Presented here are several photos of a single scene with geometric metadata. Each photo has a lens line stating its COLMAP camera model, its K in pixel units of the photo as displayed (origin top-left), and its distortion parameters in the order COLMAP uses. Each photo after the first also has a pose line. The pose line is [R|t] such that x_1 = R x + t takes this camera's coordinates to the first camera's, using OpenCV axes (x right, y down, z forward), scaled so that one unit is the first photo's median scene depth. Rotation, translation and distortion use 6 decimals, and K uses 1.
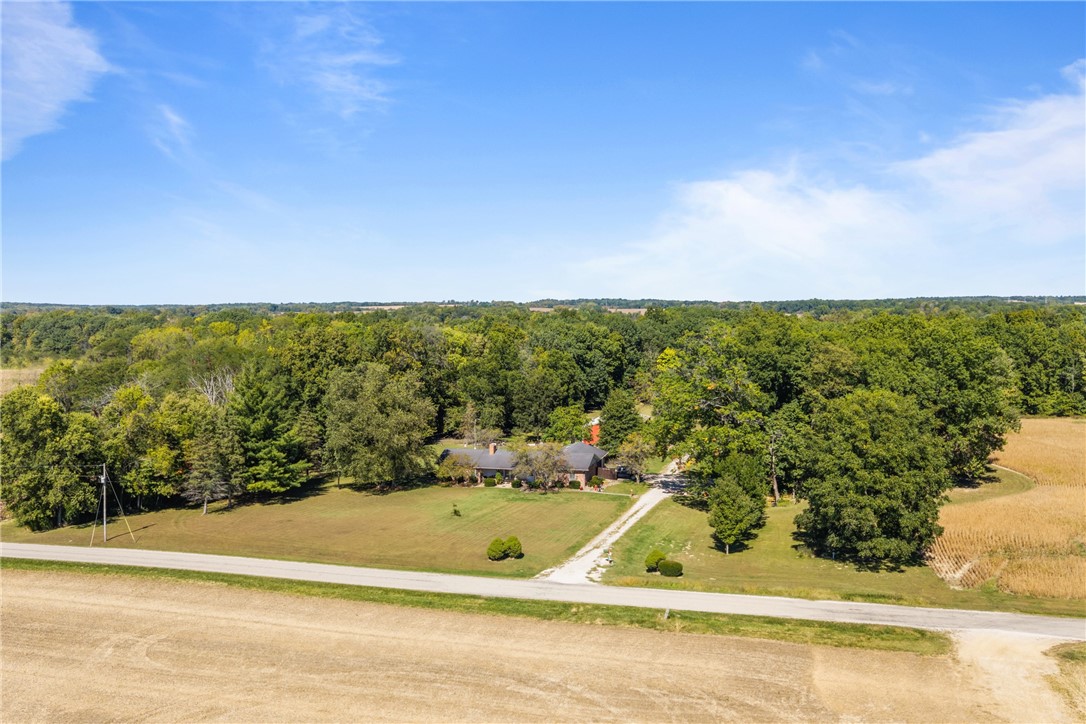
lens RADIAL K [[901.3, 0, 550.6], [0, 901.3, 362.2], [0, 0, 1]] dist [0.023722, -0.048940]
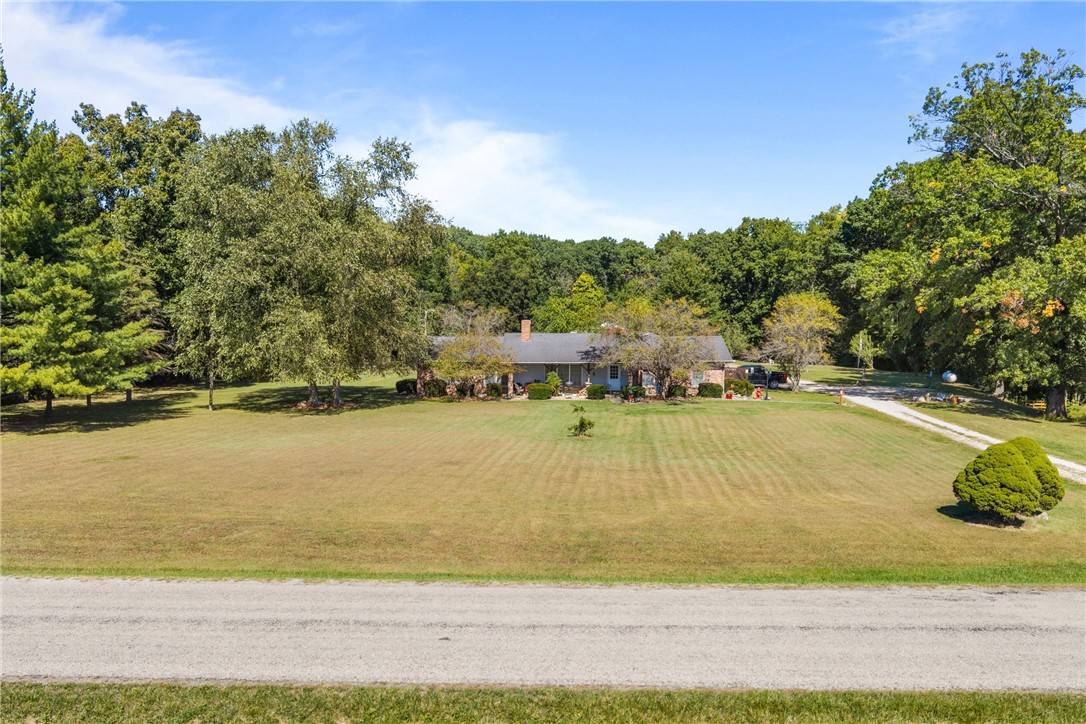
lens RADIAL K [[901.3, 0, 550.6], [0, 901.3, 362.2], [0, 0, 1]] dist [0.023722, -0.048940]
pose [[0.970684, -0.010112, 0.240146, -0.179698], [0.008526, 0.999934, 0.007642, 0.115005], [-0.240208, -0.005370, 0.970707, 0.530598]]
